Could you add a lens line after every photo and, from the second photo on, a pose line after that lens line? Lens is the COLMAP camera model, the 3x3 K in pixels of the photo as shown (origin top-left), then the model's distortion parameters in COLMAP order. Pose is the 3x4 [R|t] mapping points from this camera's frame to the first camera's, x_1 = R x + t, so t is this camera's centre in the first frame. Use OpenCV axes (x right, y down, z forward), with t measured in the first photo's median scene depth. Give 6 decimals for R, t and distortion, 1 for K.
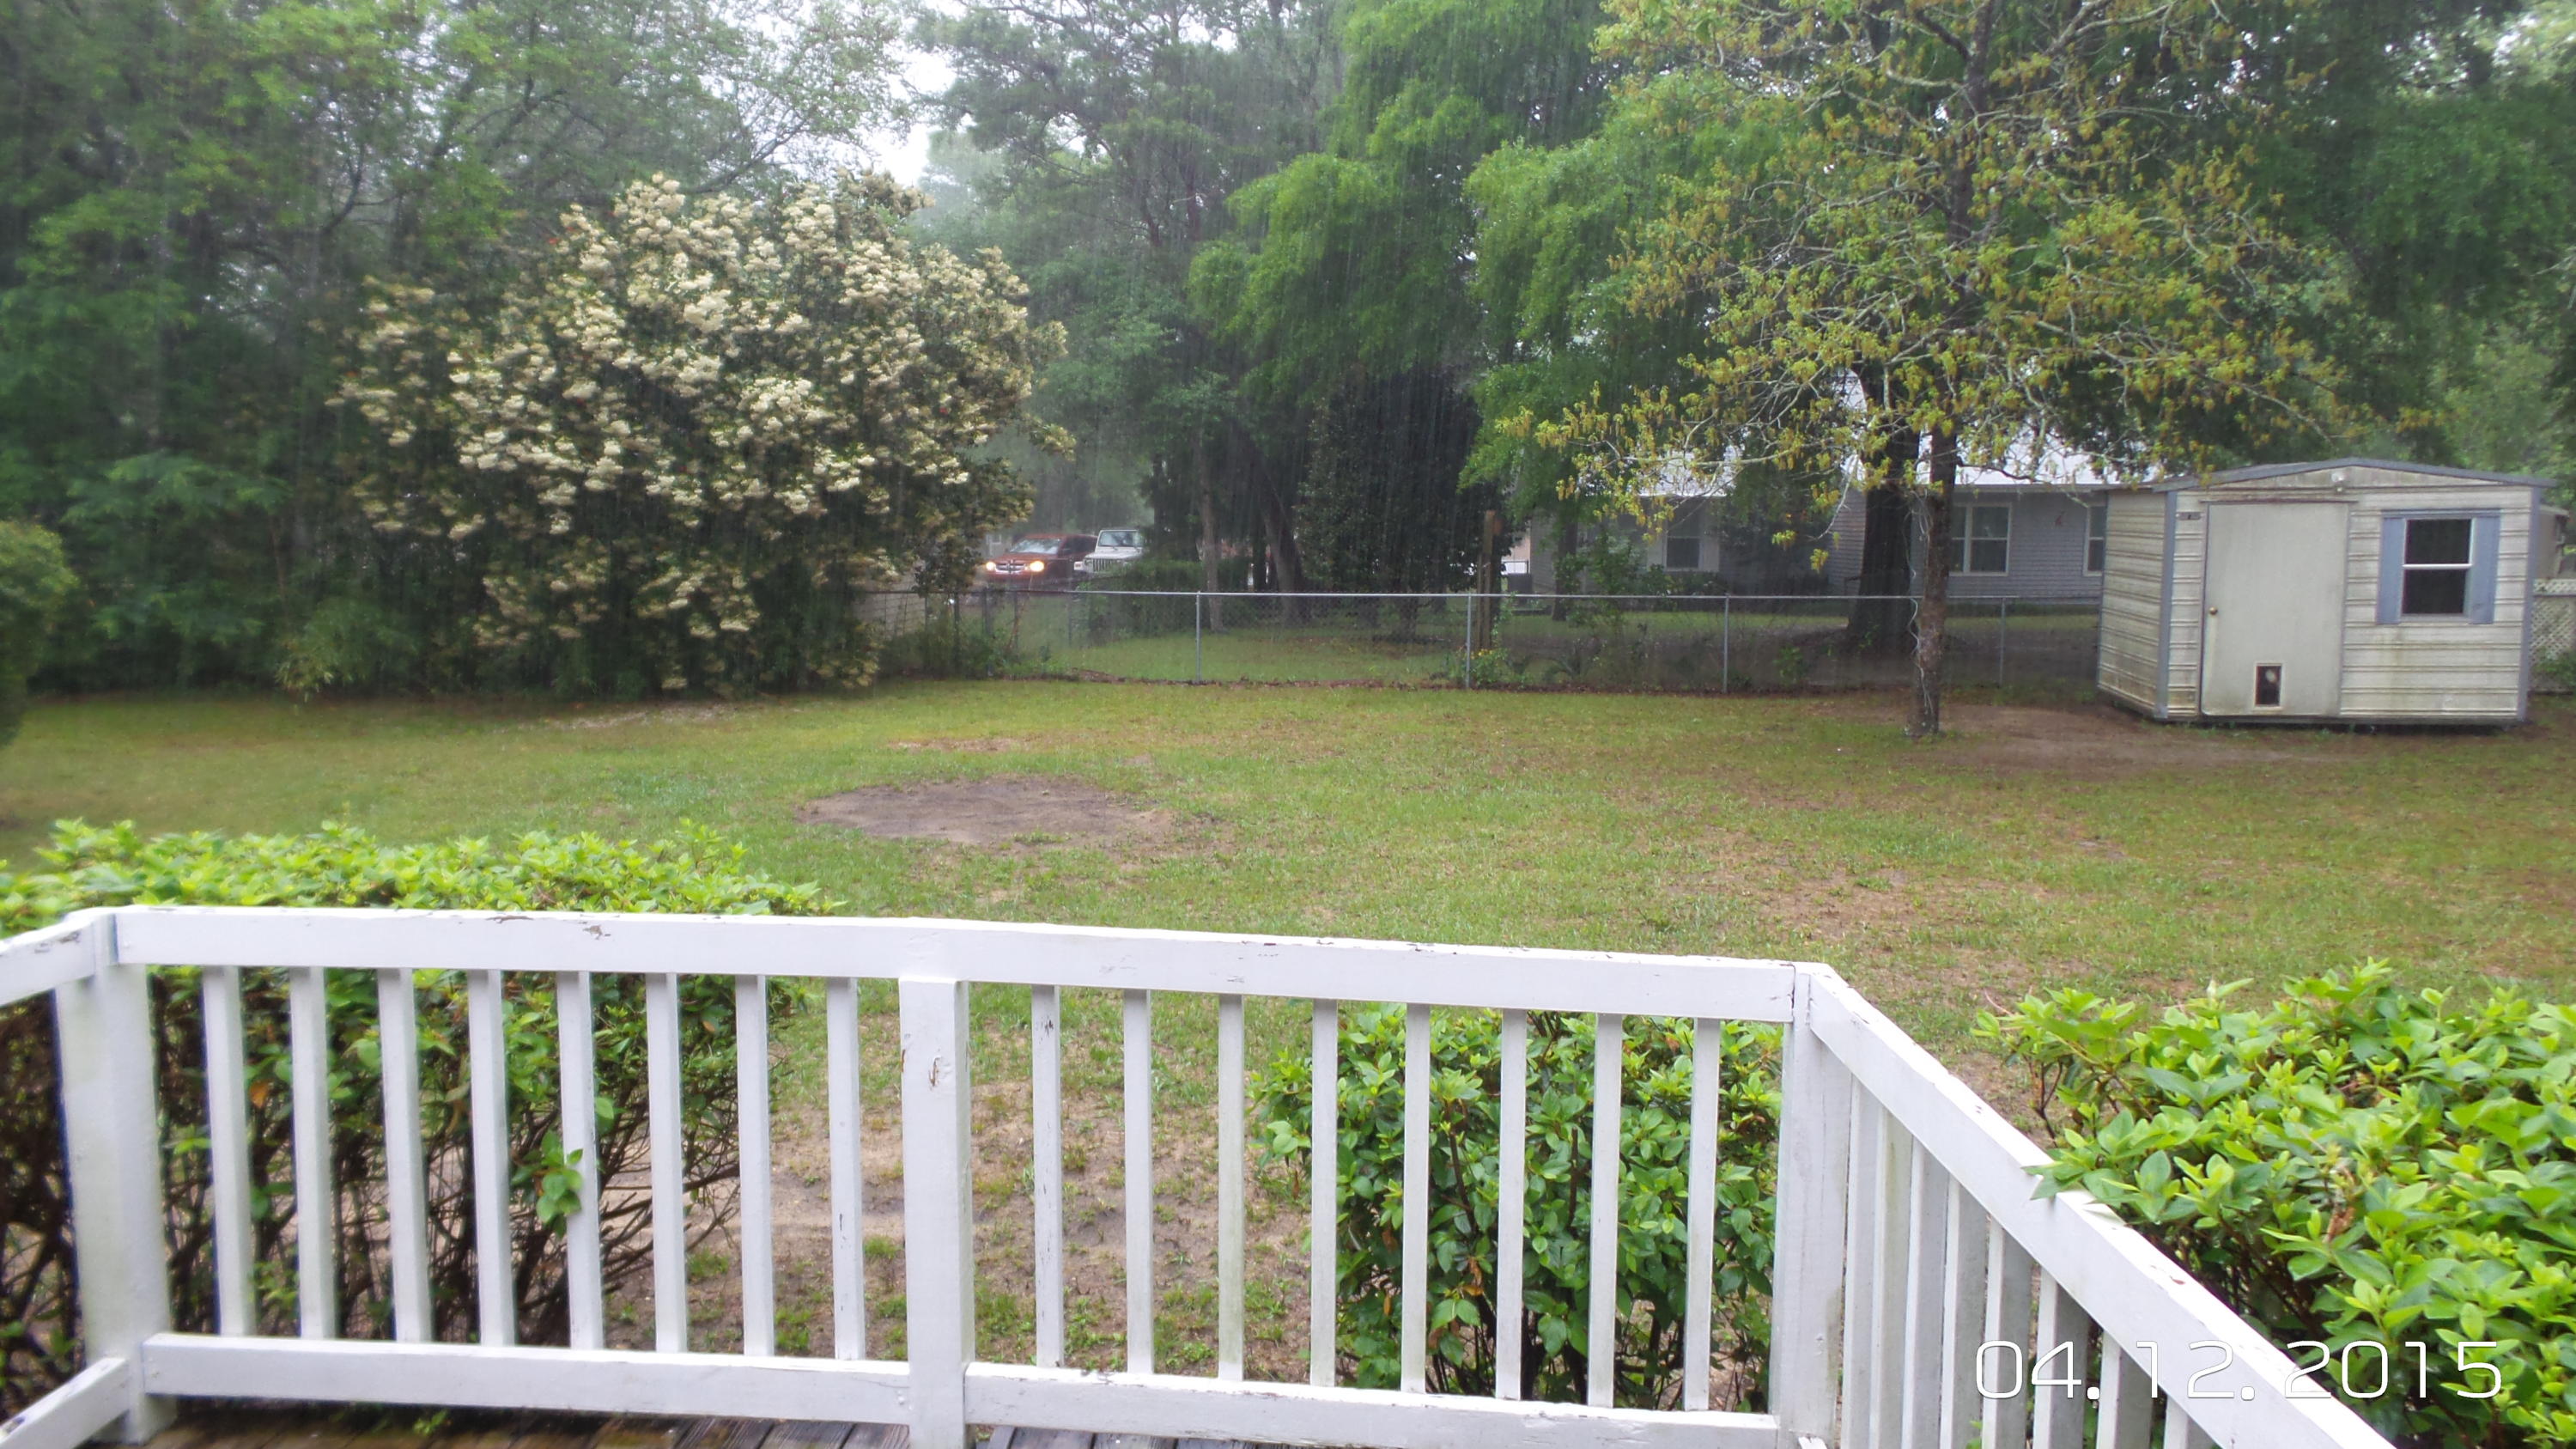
lens RADIAL K [[1761.5, 0, 1288.0], [0, 1761.5, 724.5], [0, 0, 1]] dist [0.000683, 0.005265]
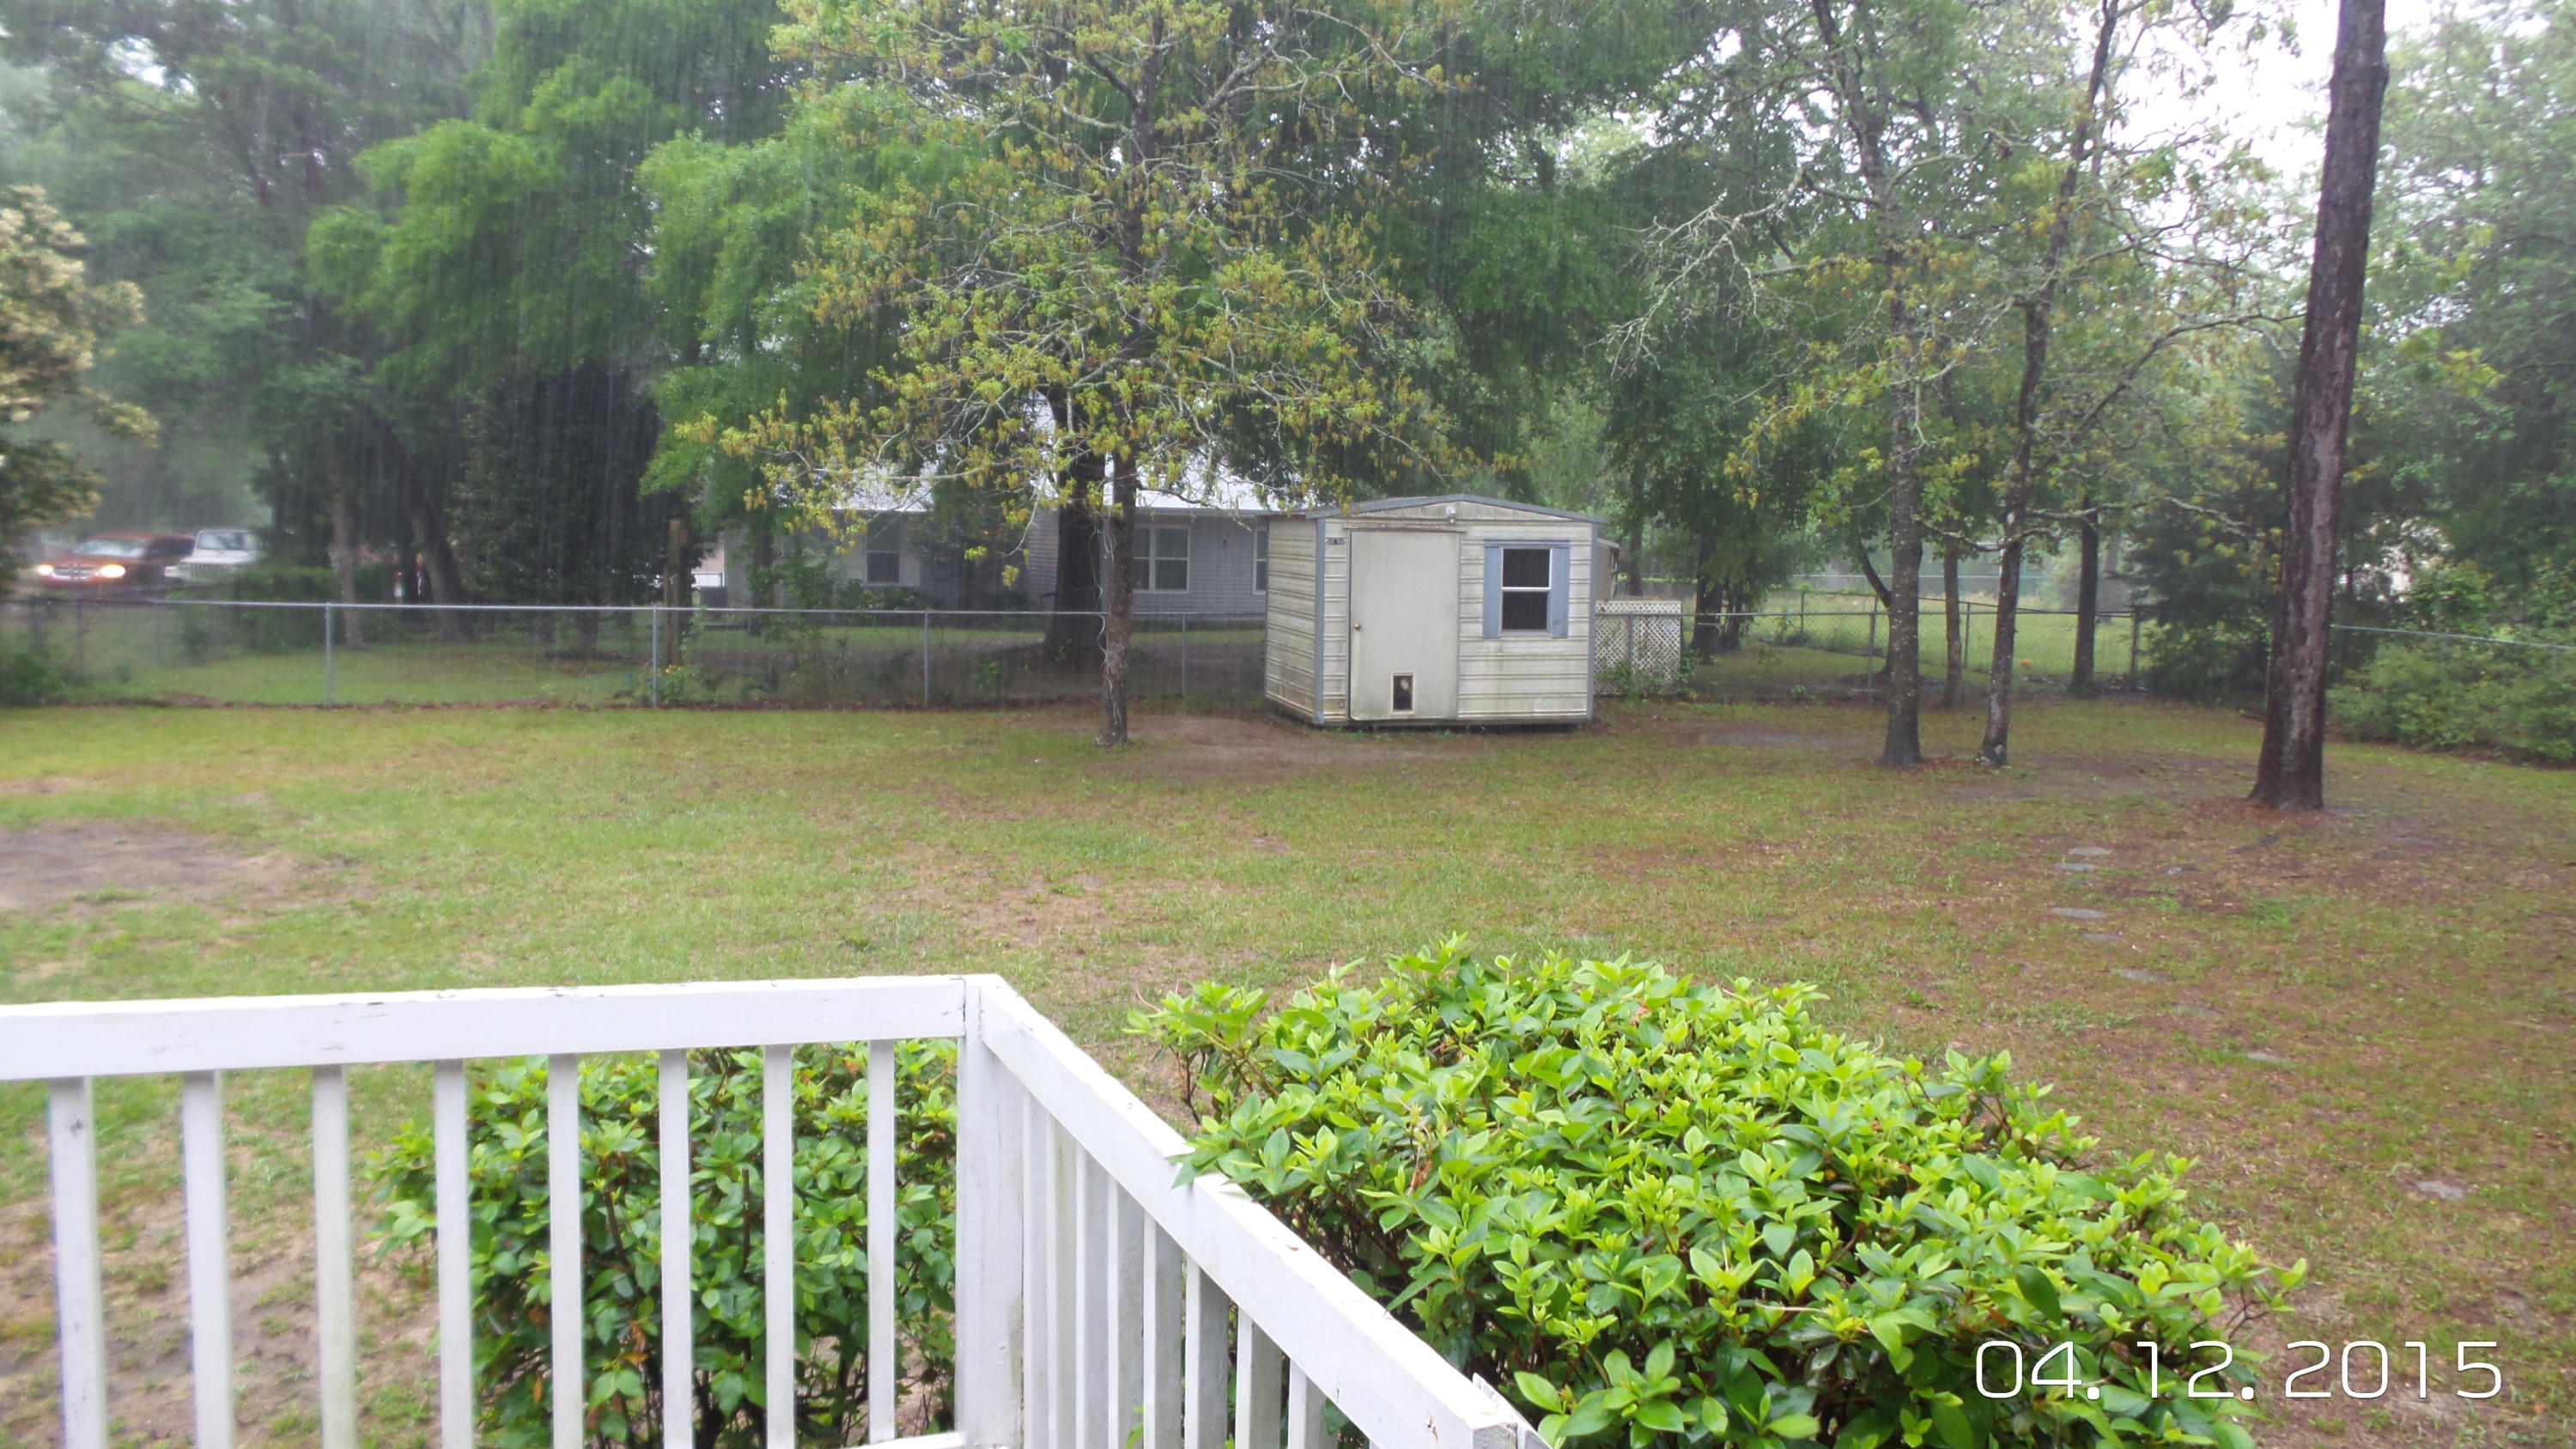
lens RADIAL K [[1735.5, 0, 1293.5], [0, 1735.5, 720.1], [0, 0, 1]] dist [0.004766, 0.006599]
pose [[0.911686, -0.020165, 0.410393, 0.035557], [0.024773, 0.999676, -0.005915, 0.000256], [-0.410140, 0.015559, 0.911890, 0.014301]]
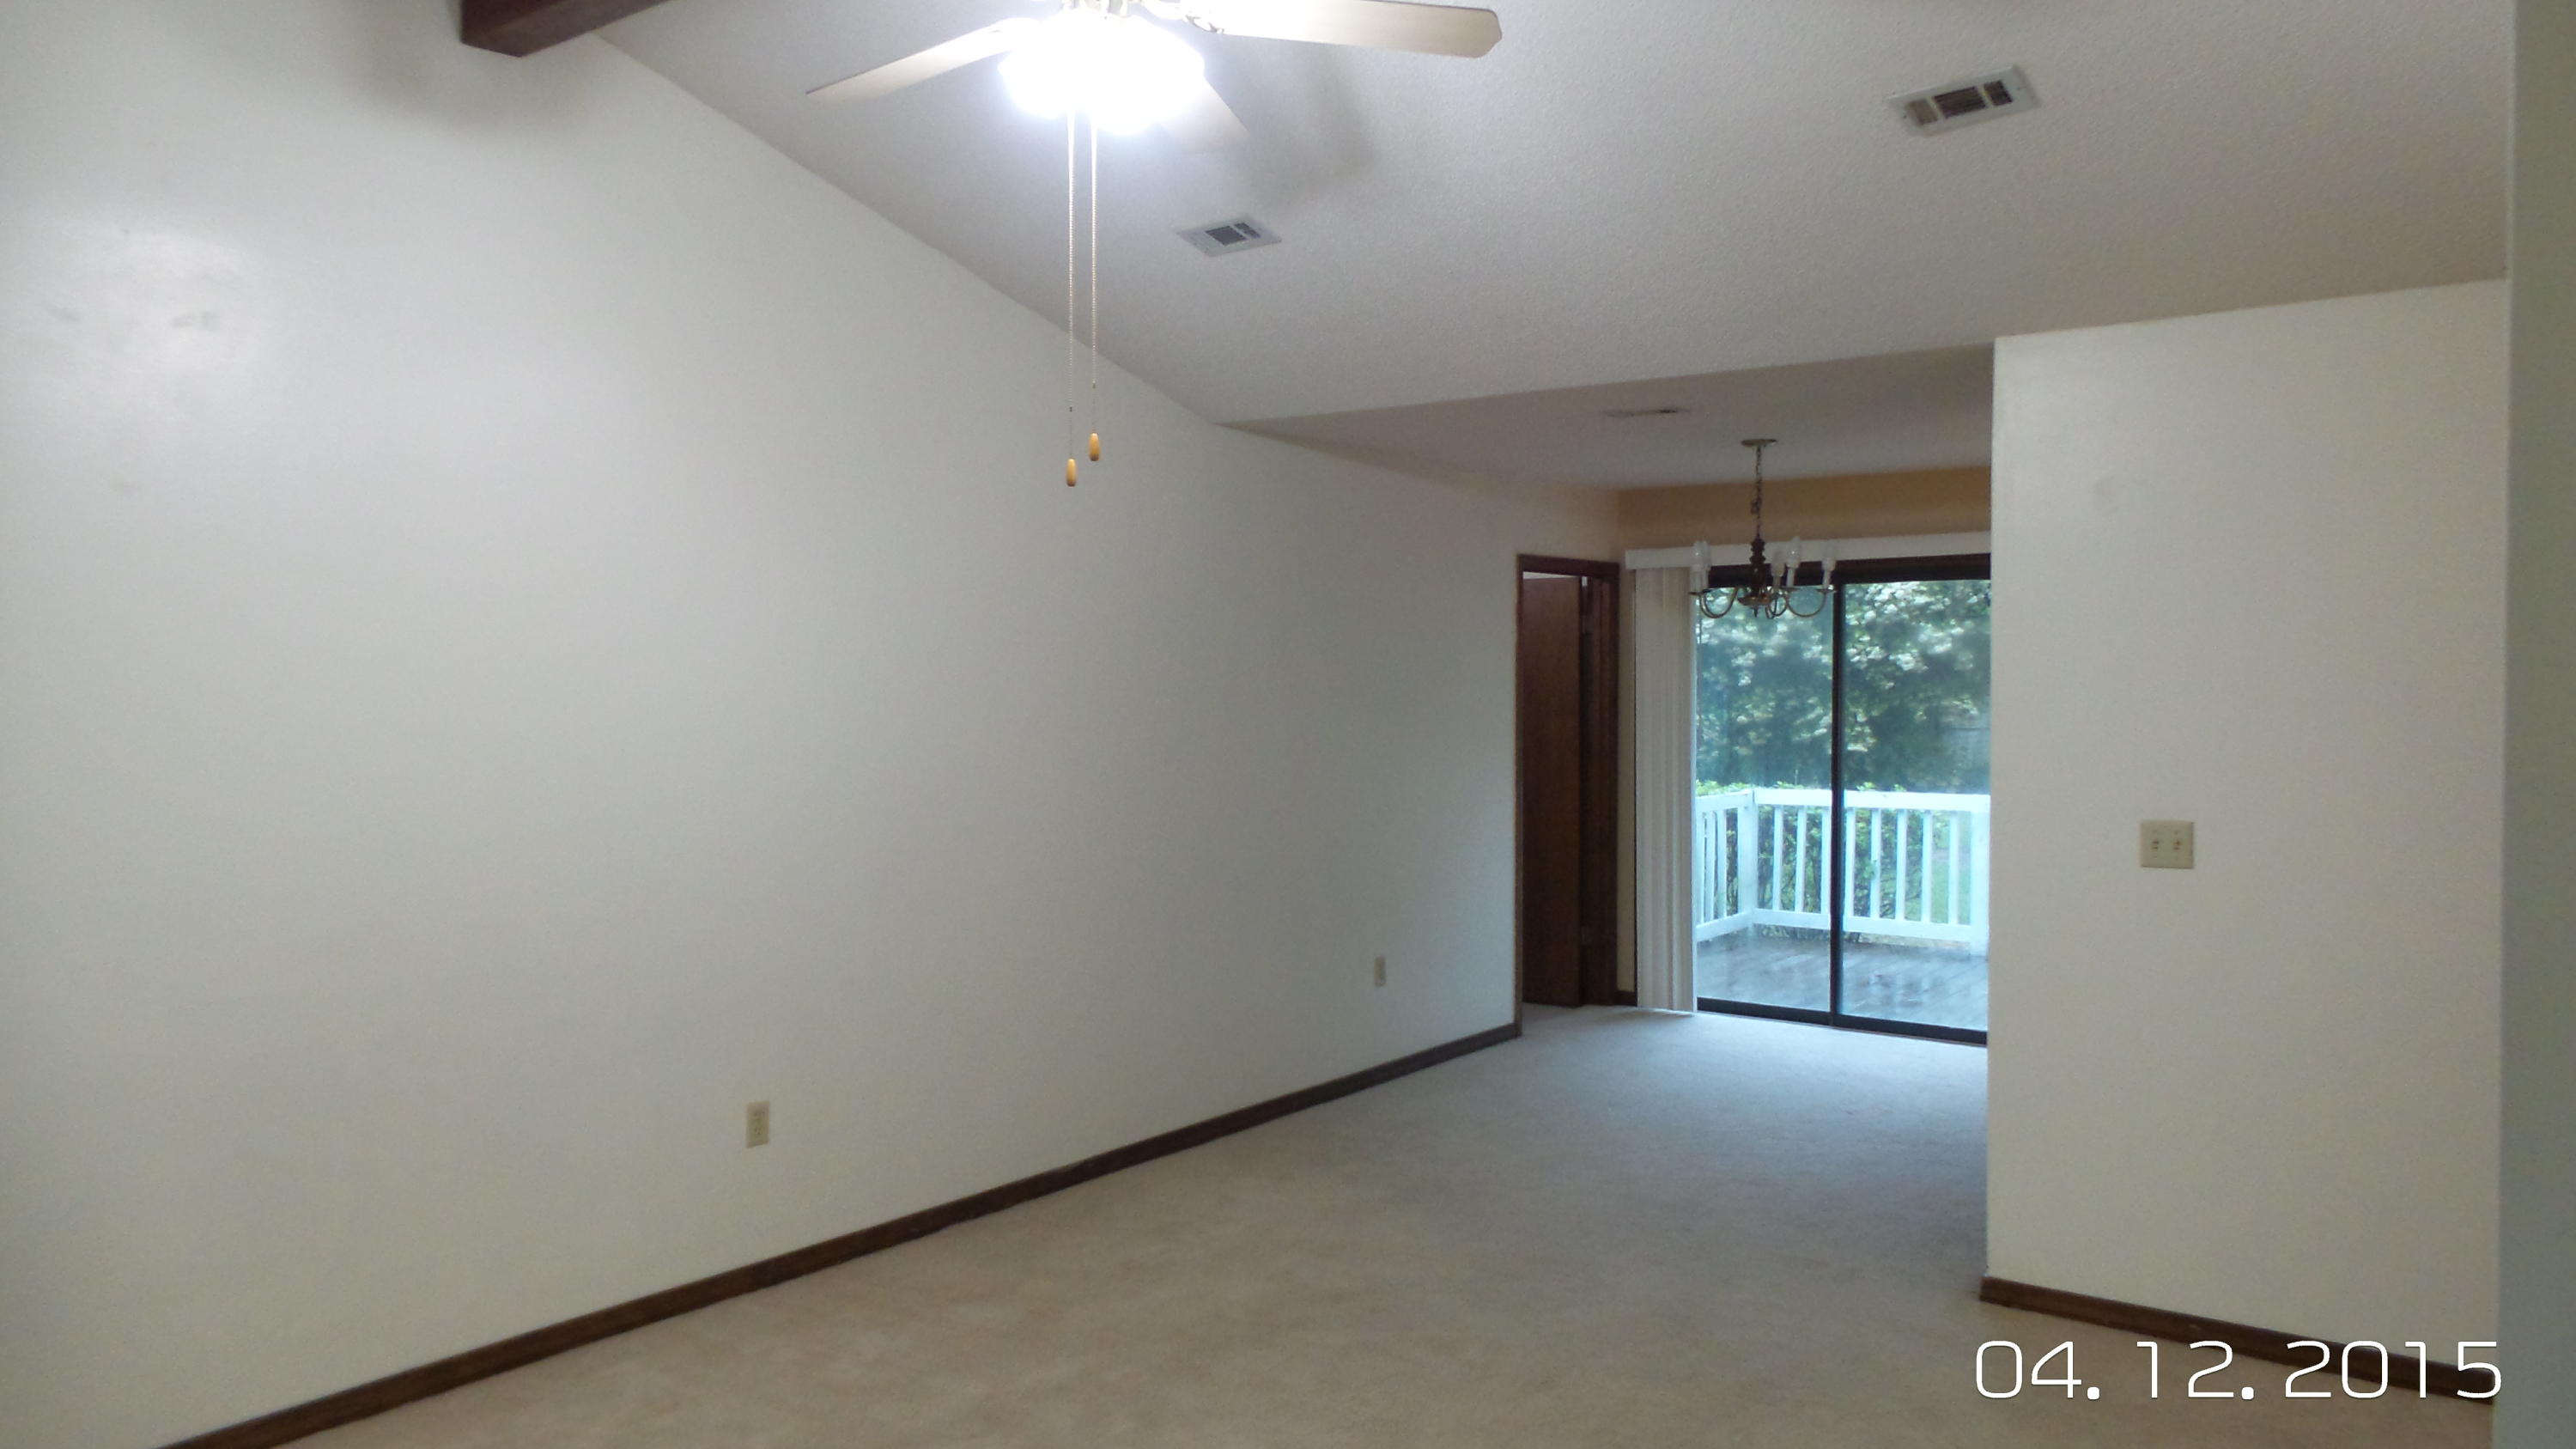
lens RADIAL K [[1735.5, 0, 1293.5], [0, 1735.5, 720.1], [0, 0, 1]] dist [0.004766, 0.006599]
pose [[0.828691, 0.004519, -0.559688, 0.390369], [-0.053031, 0.996103, -0.070476, 0.183101], [0.557189, 0.088084, 0.825701, -1.729891]]
